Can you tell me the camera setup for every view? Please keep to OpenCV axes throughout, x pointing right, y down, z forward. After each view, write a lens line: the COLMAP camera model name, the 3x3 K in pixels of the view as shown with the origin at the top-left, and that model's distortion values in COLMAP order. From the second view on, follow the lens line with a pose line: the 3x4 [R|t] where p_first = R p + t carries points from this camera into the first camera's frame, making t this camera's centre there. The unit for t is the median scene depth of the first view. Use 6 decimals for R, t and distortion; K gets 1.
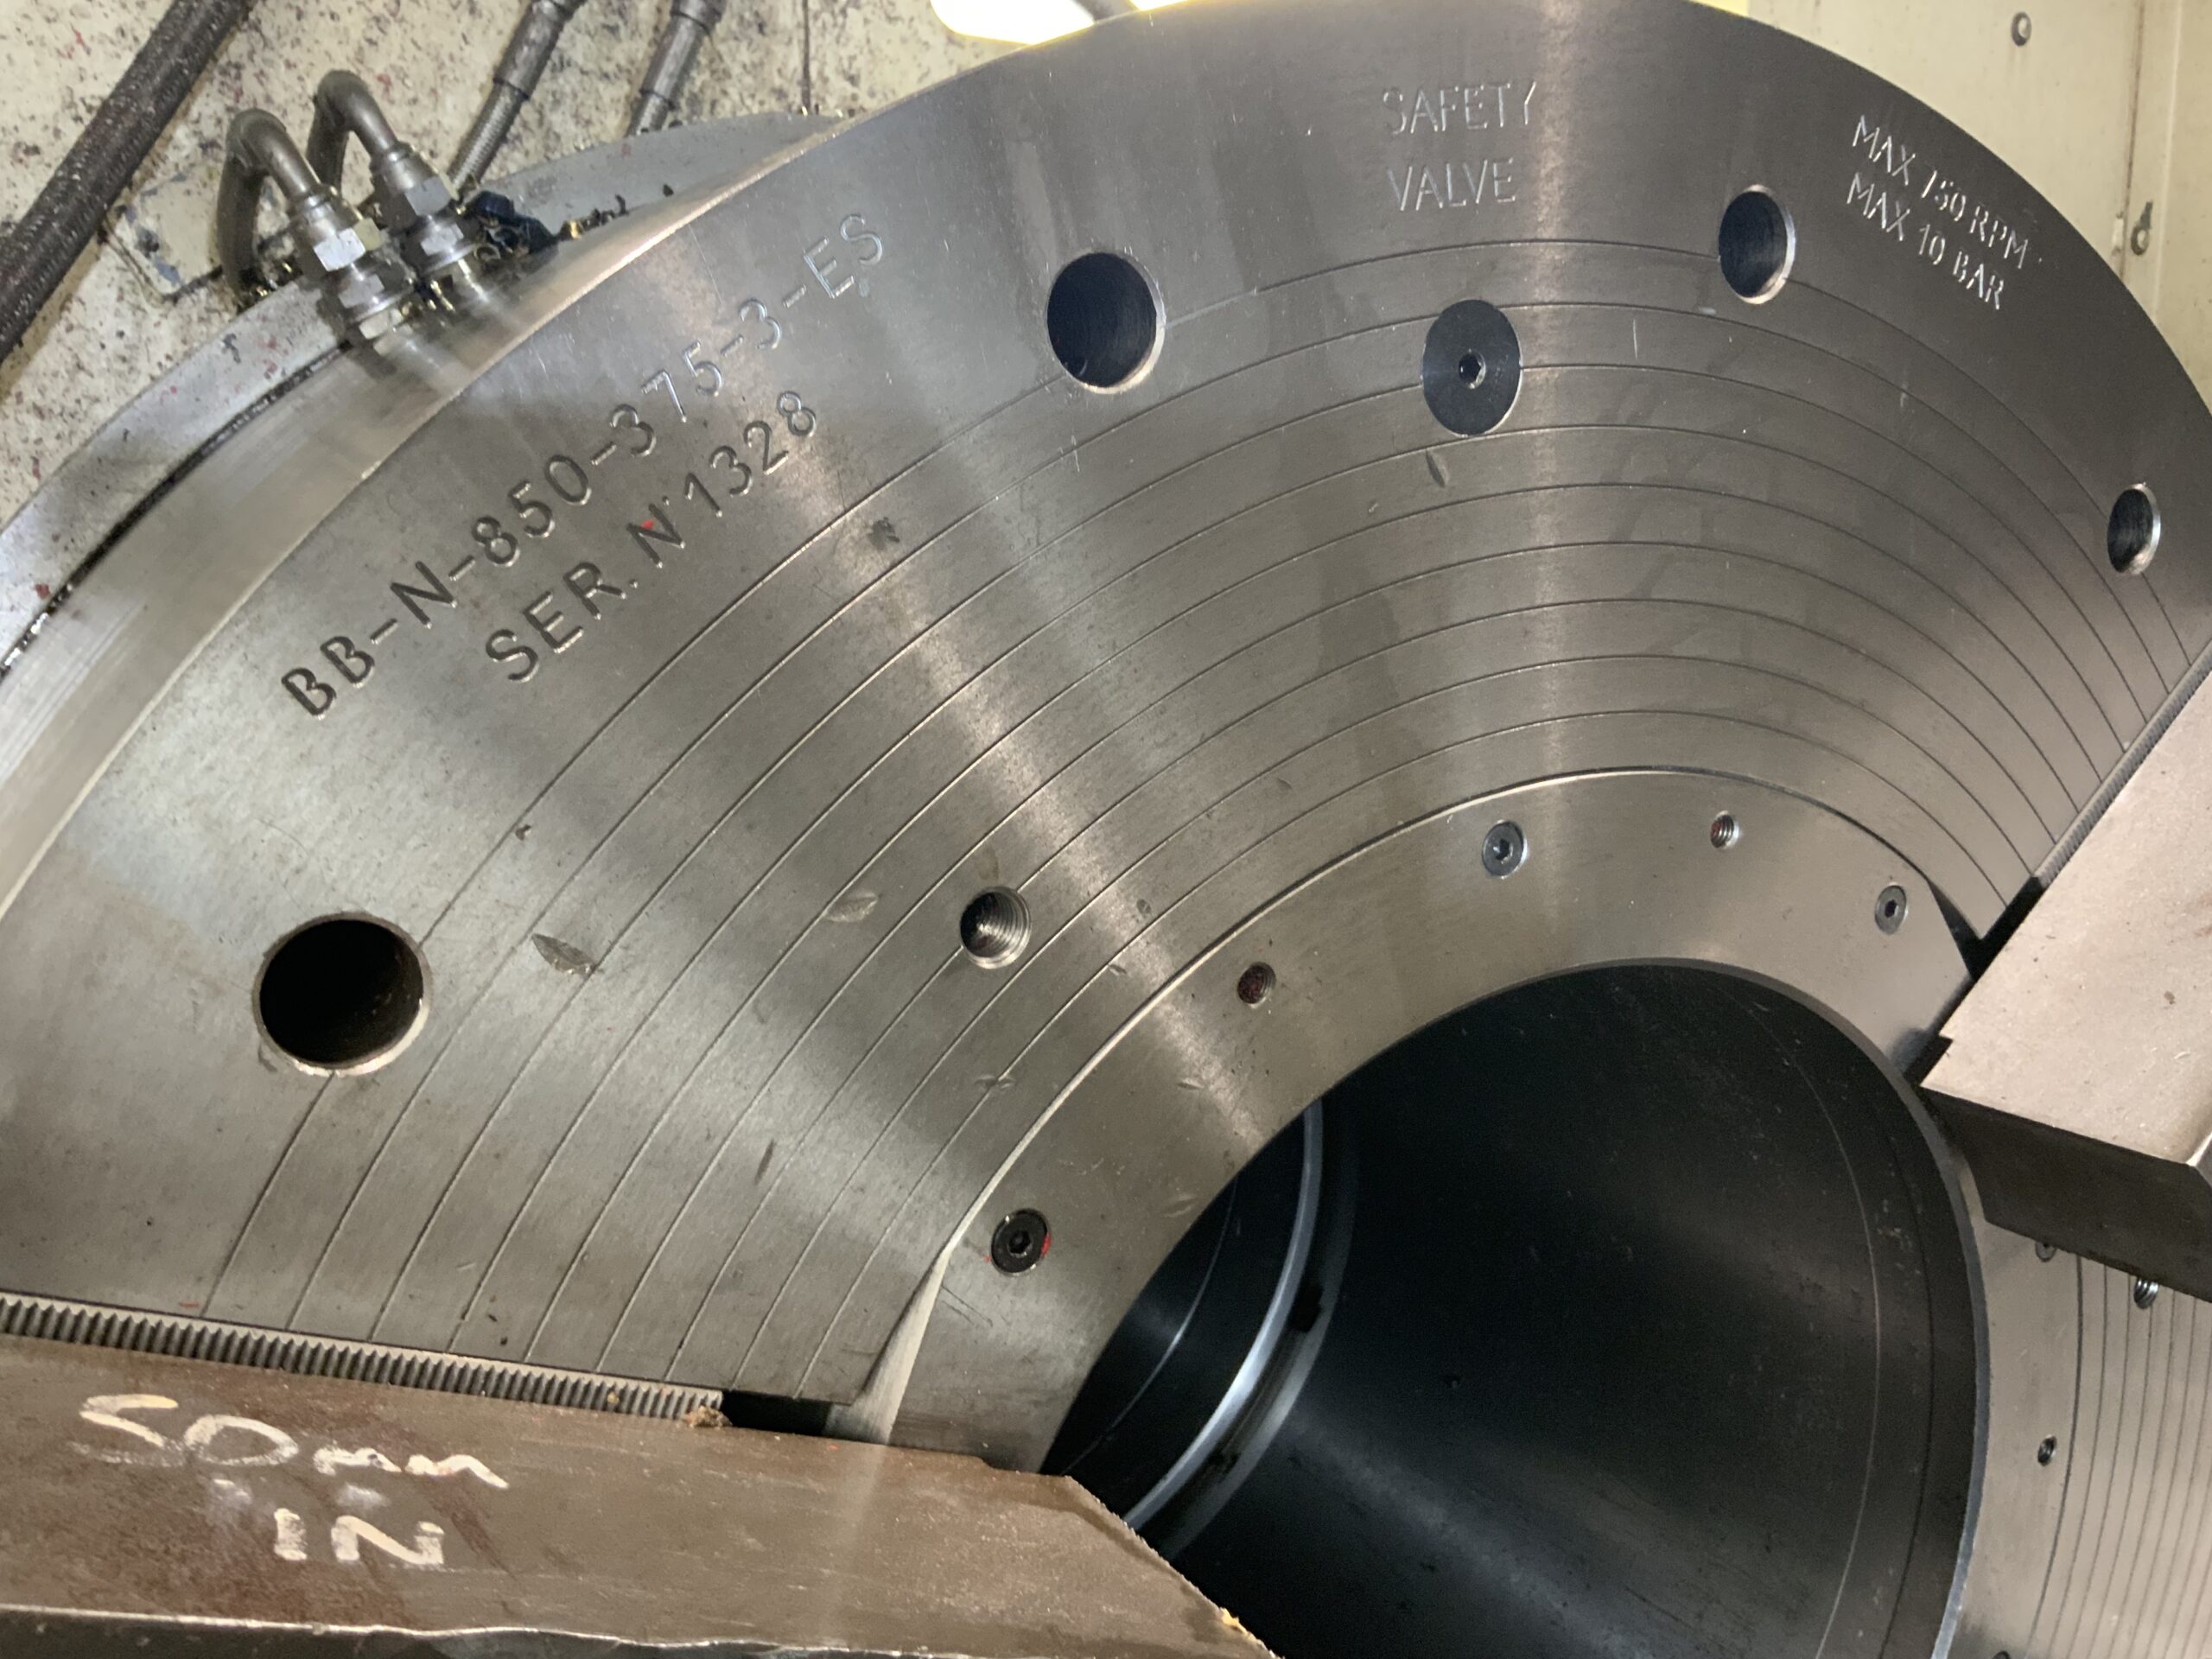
lens RADIAL K [[1831.5, 0, 1105.3], [0, 1831.5, 822.6], [0, 0, 1]] dist [0.104149, -0.209224]
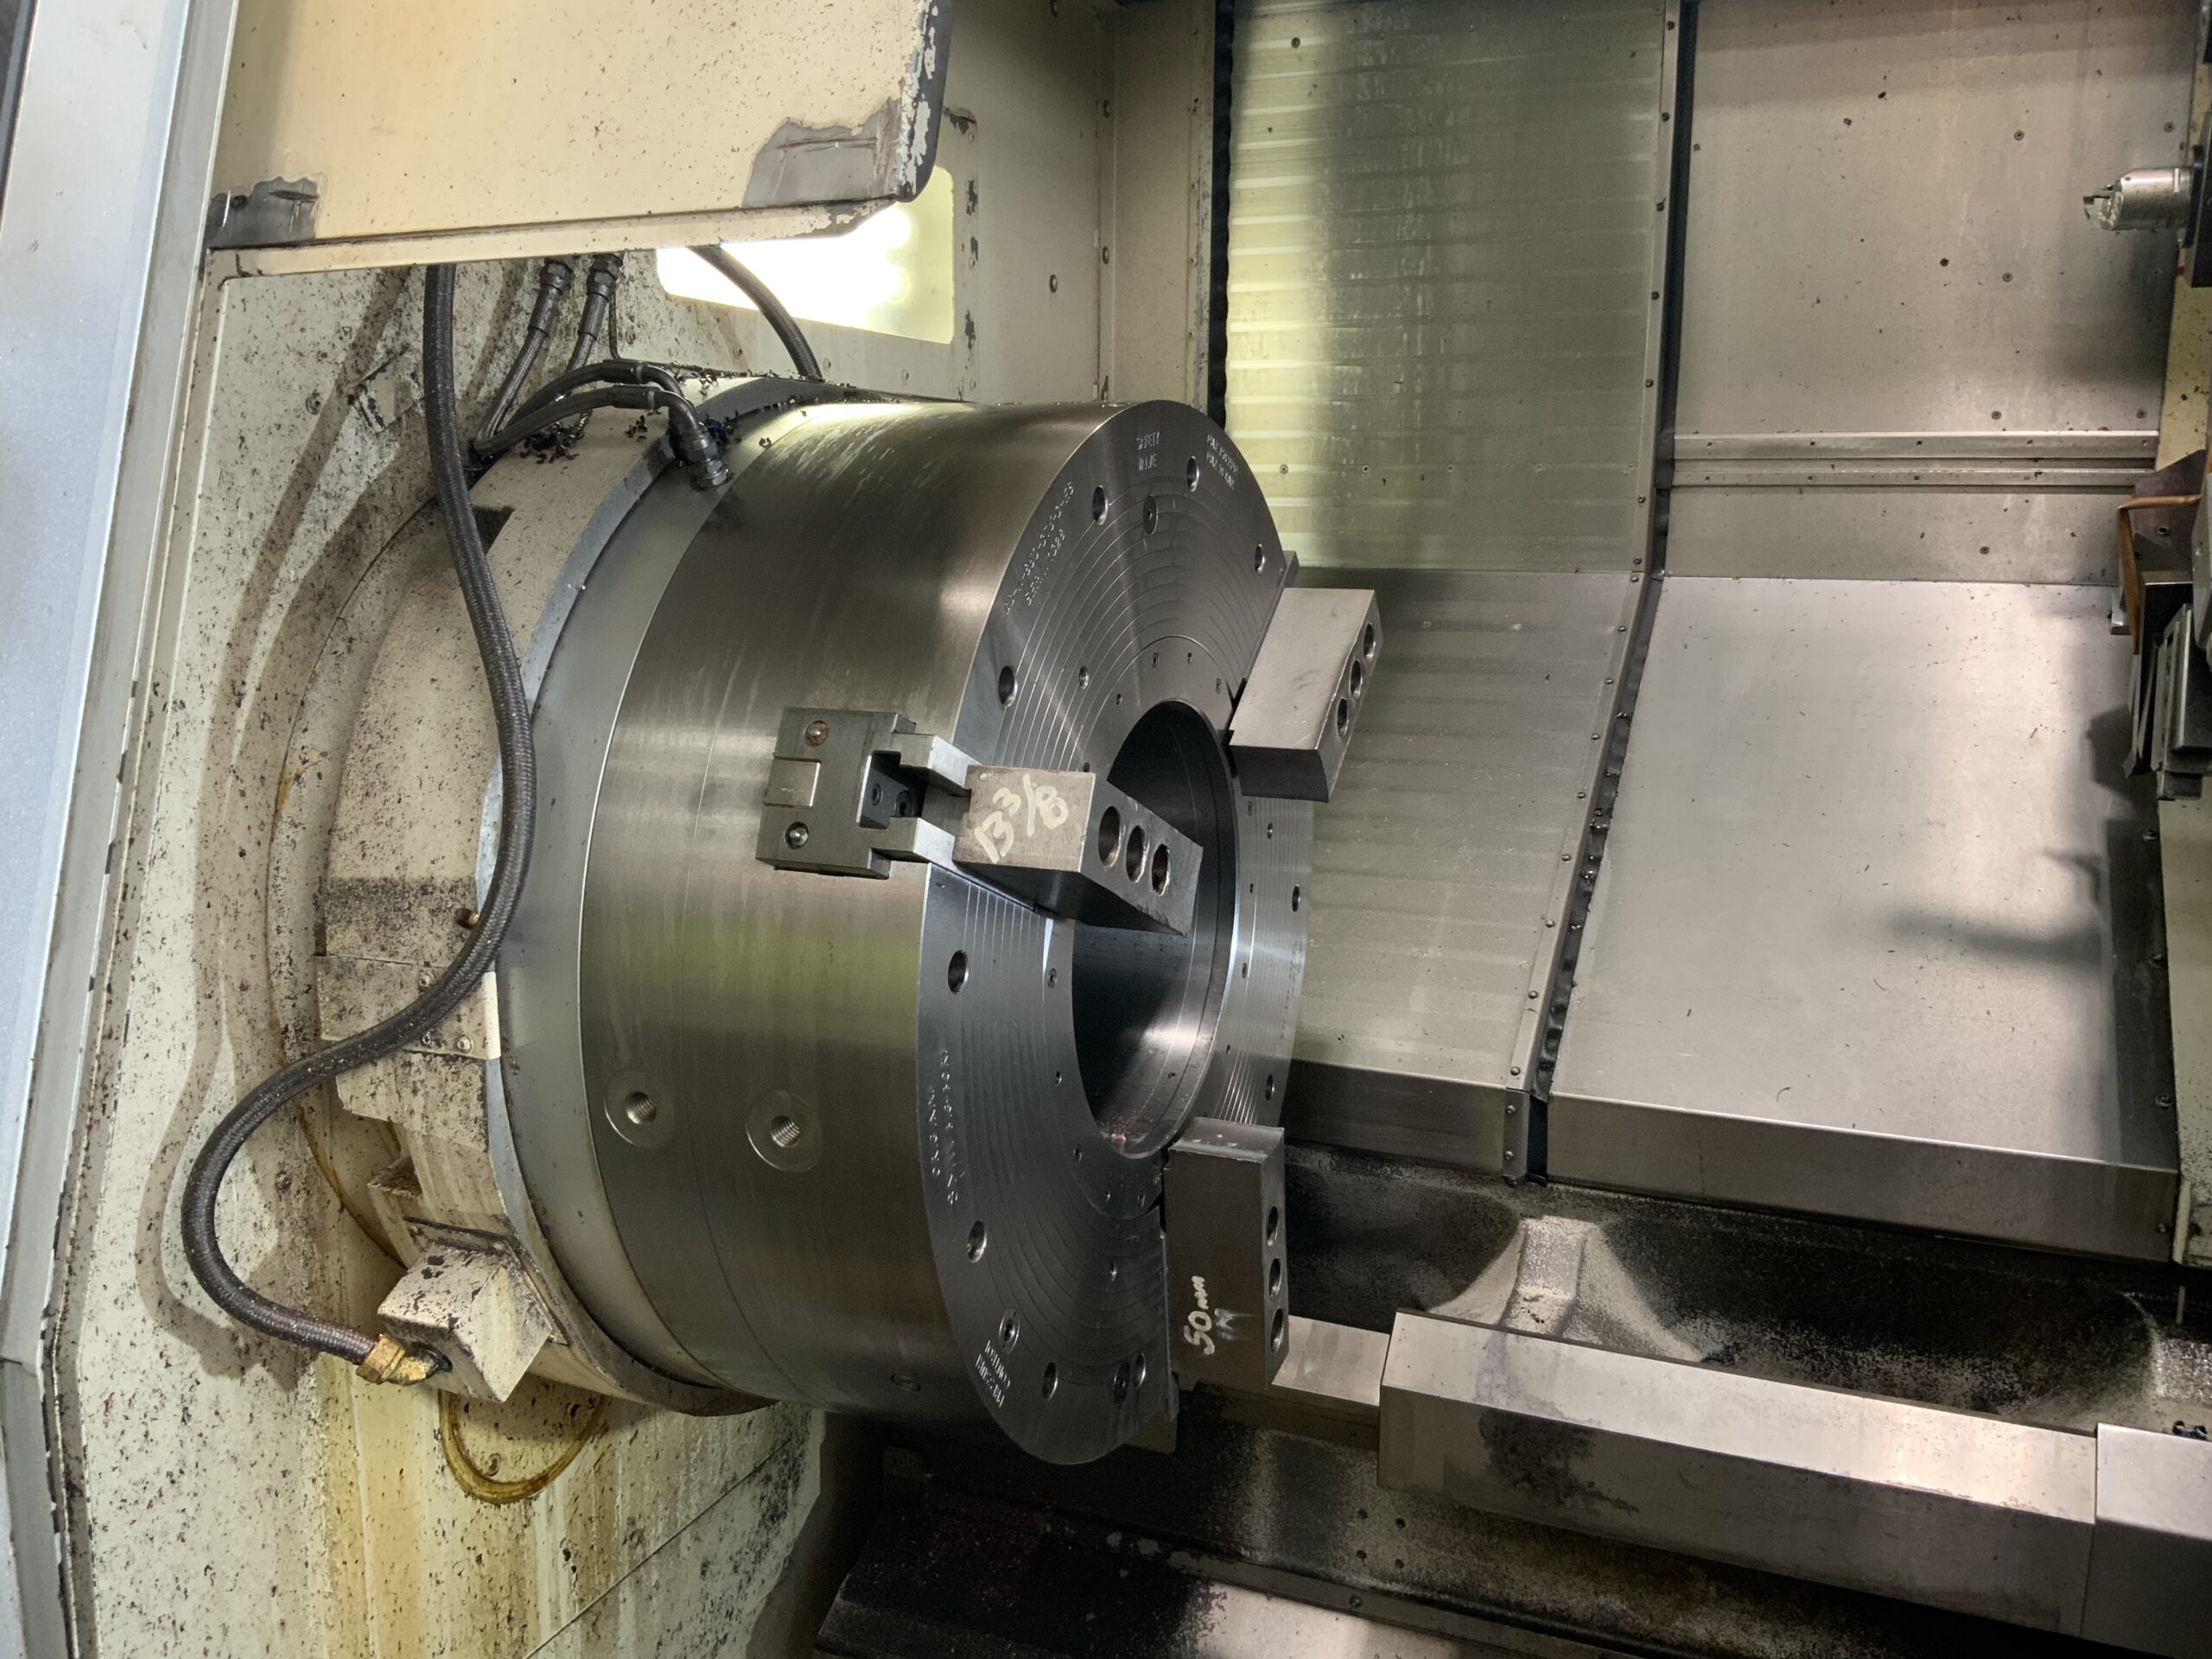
lens RADIAL K [[1831.5, 0, 1105.3], [0, 1831.5, 822.6], [0, 0, 1]] dist [0.104149, -0.209224]
pose [[0.811661, -0.087470, 0.577542, -1.250930], [0.094514, 0.995362, 0.017922, 0.169655], [-0.576431, 0.040039, 0.816164, -1.122277]]
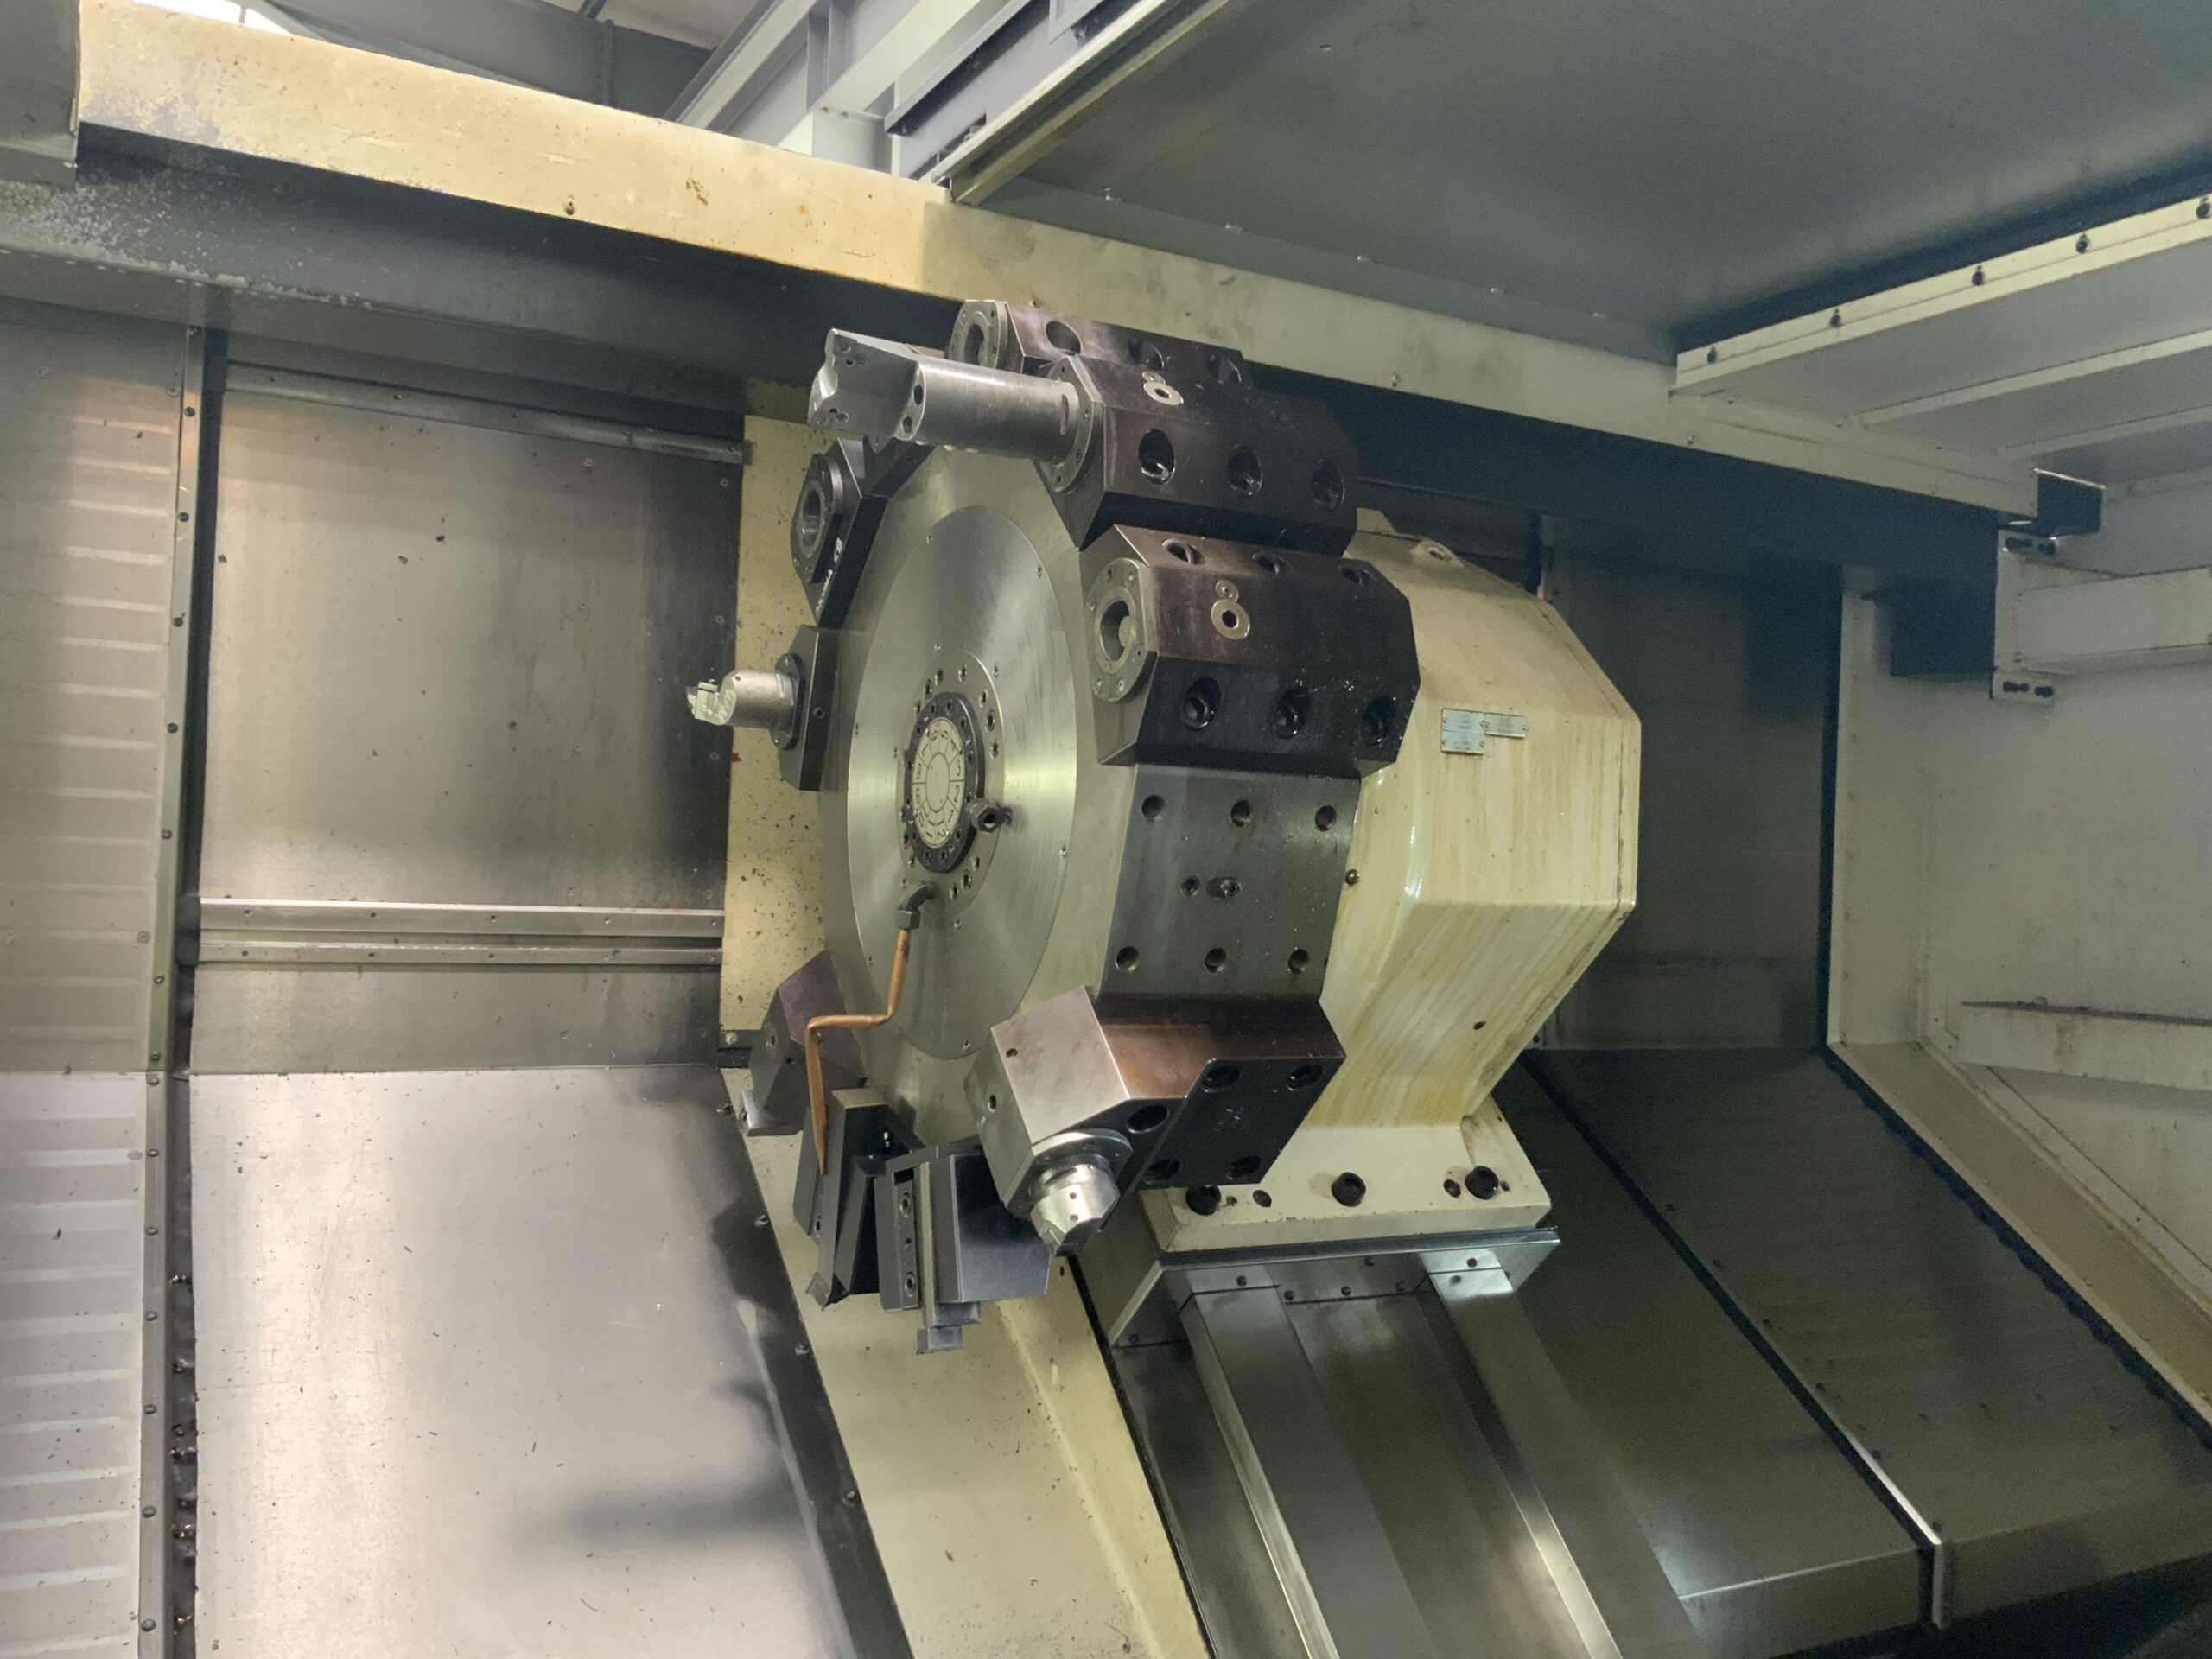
lens RADIAL K [[1831.5, 0, 1105.3], [0, 1831.5, 822.6], [0, 0, 1]] dist [0.104149, -0.209224]
pose [[0.042016, 0.041414, 0.998258, -1.004110], [0.146756, 0.988047, -0.047167, -0.217320], [-0.988280, 0.148482, 0.035436, -0.294276]]
